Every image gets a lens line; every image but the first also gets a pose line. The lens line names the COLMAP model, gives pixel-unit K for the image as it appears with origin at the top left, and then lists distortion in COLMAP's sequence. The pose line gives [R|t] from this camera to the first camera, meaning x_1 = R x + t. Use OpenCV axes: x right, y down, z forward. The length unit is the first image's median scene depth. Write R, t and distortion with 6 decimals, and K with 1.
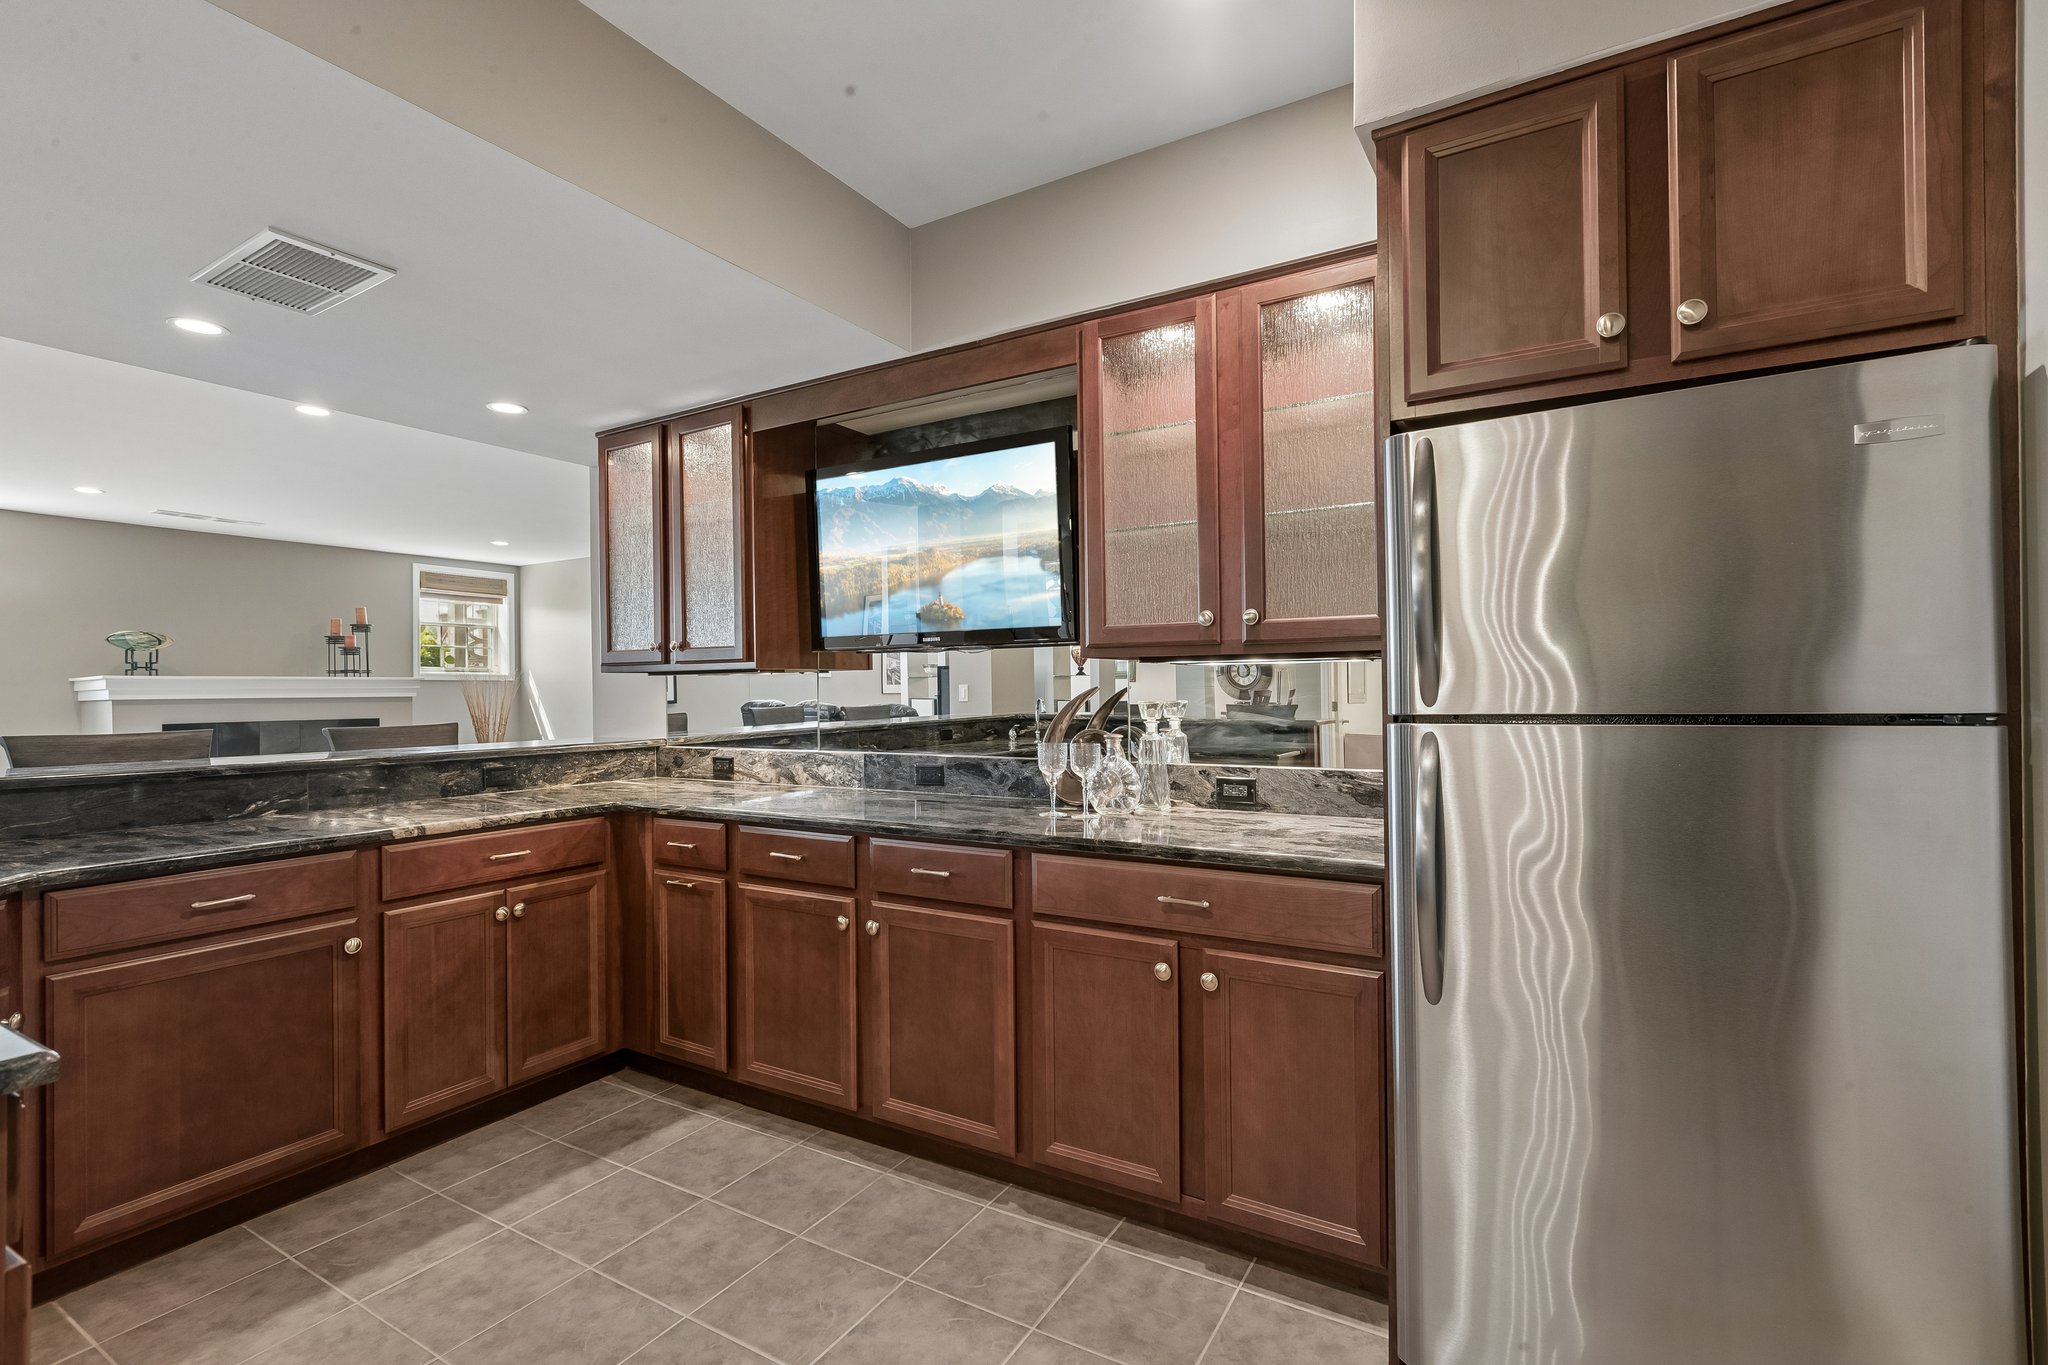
lens RADIAL K [[922.9, 0, 1025.6], [0, 922.9, 688.0], [0, 0, 1]] dist [0.003228, -0.000877]
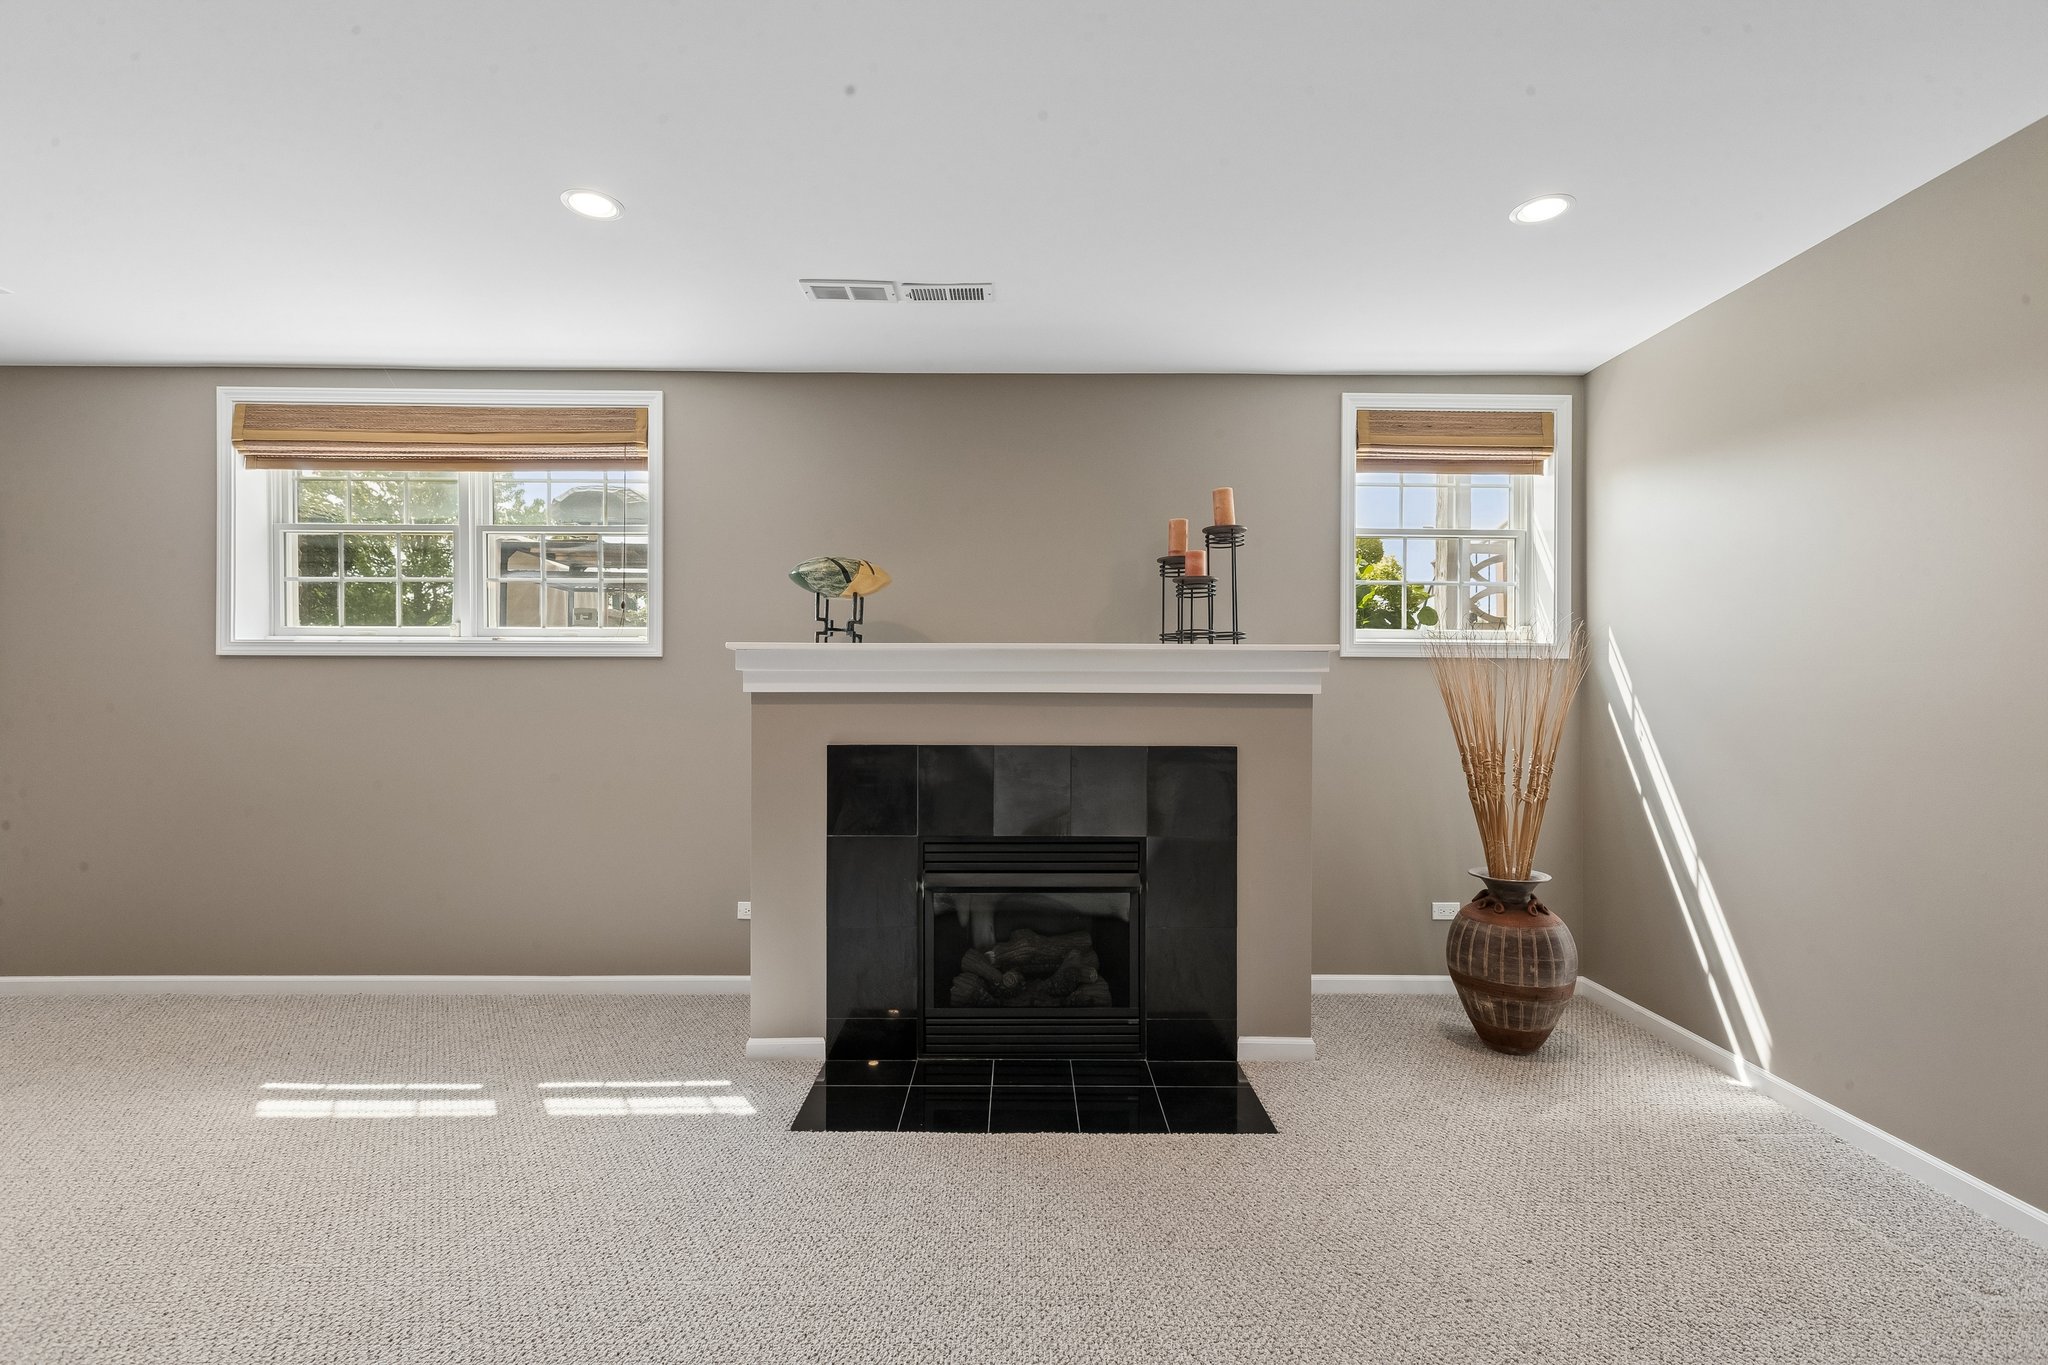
lens RADIAL K [[922.9, 0, 1008.4], [0, 922.9, 679.6], [0, 0, 1]] dist [0.003228, -0.000877]
pose [[0.518885, 0.002745, -0.854840, -1.139790], [-0.006659, 0.999977, -0.000831, 0.012286], [0.854818, 0.006123, 0.518891, 1.972239]]
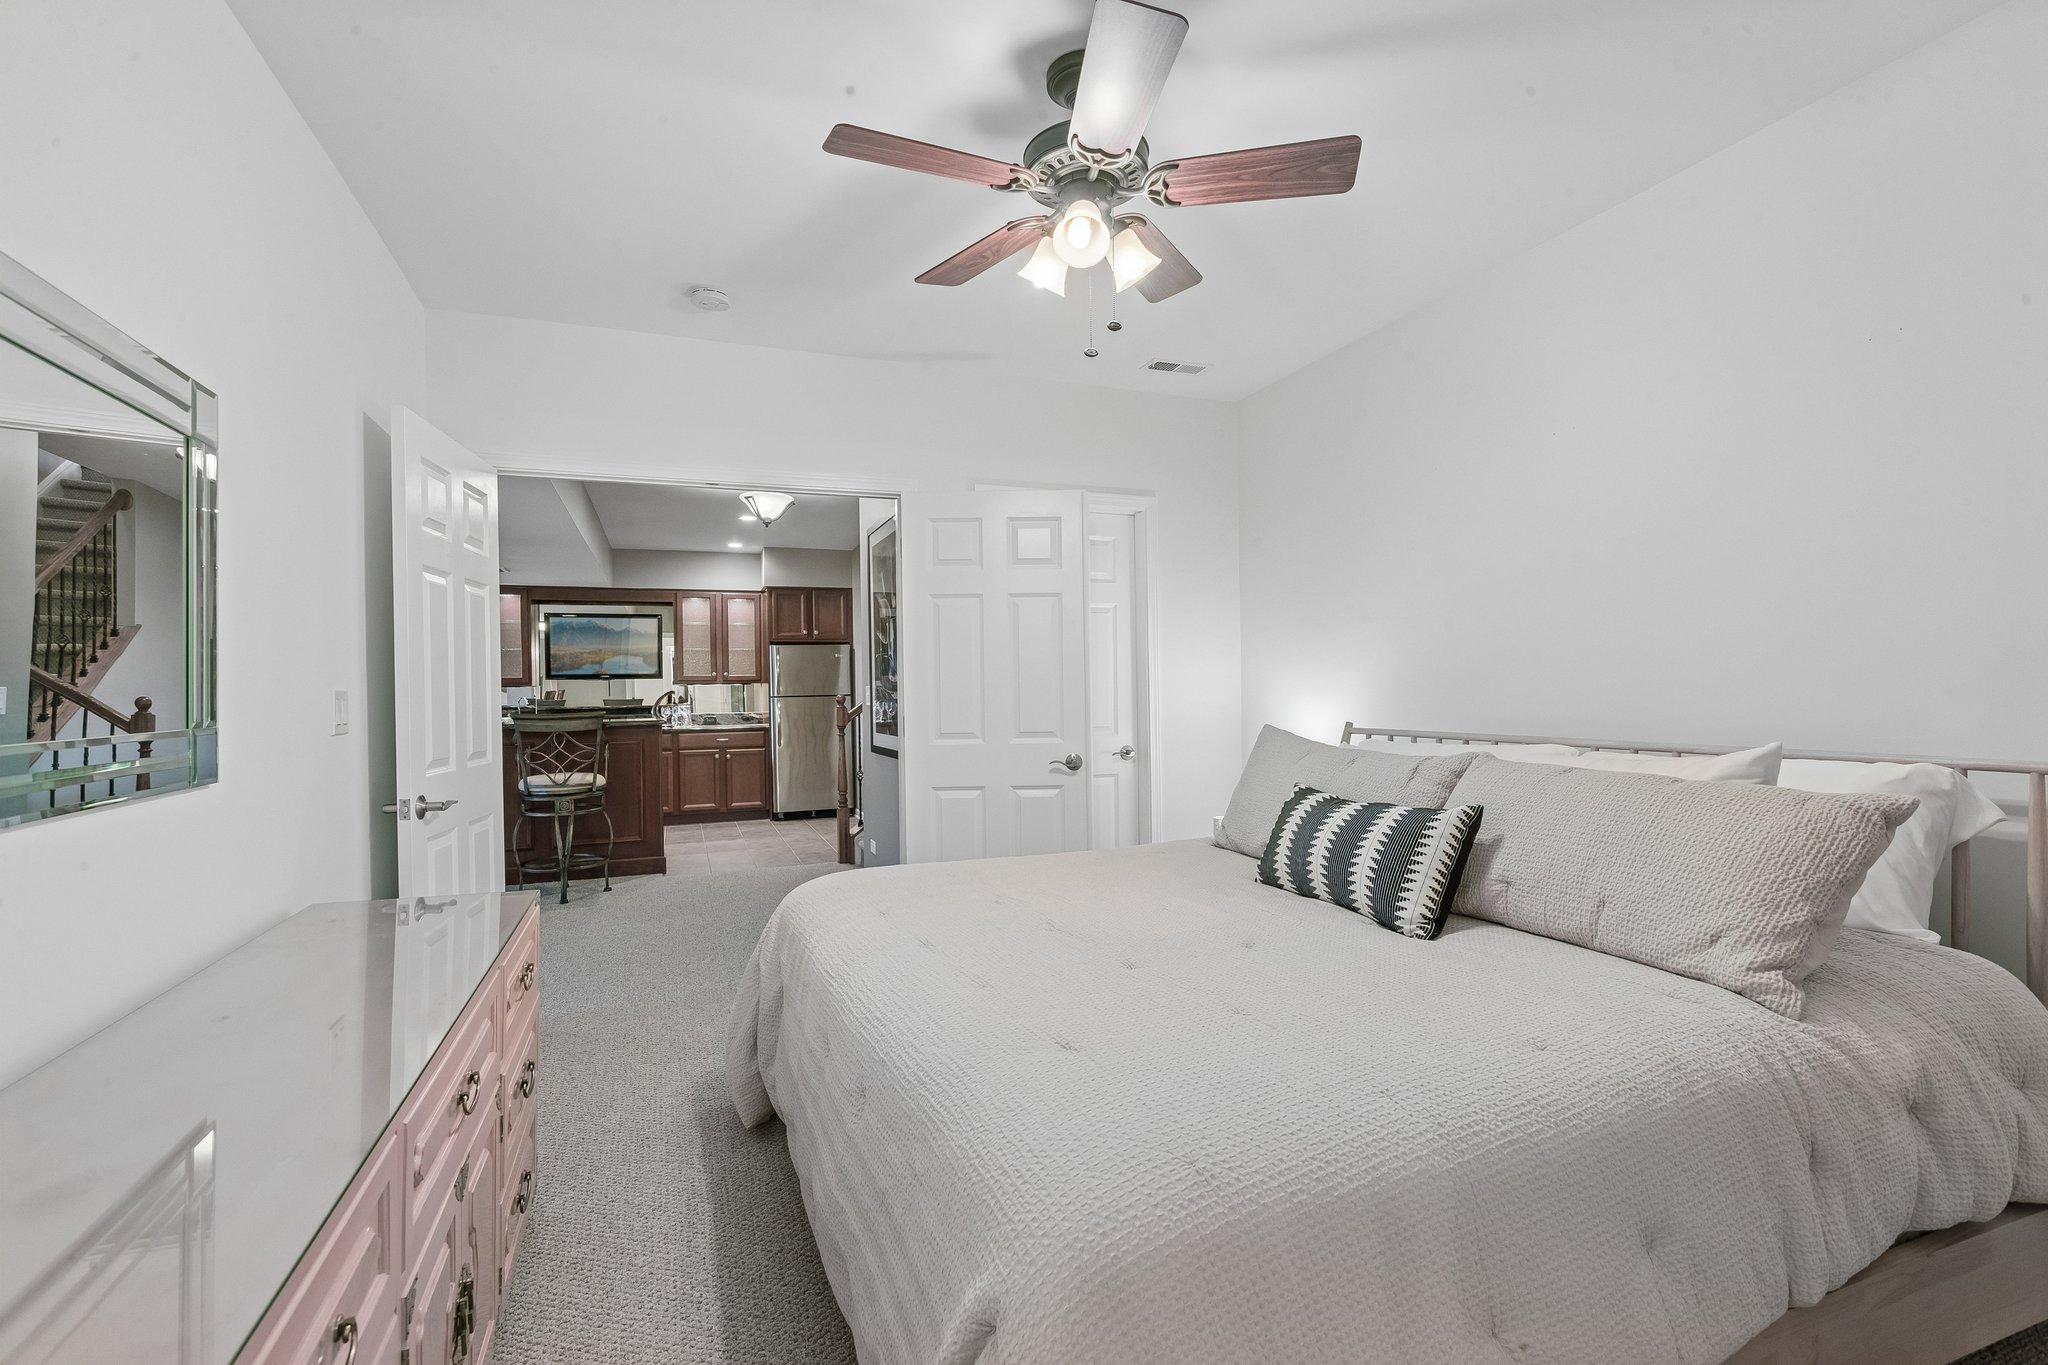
lens RADIAL K [[922.9, 0, 1011.5], [0, 922.9, 682.1], [0, 0, 1]] dist [0.003228, -0.000877]
pose [[0.633686, 0.004969, 0.773574, -1.711460], [0.005855, 0.999920, -0.011220, 0.008260], [-0.773568, 0.011639, 0.633607, -2.079999]]
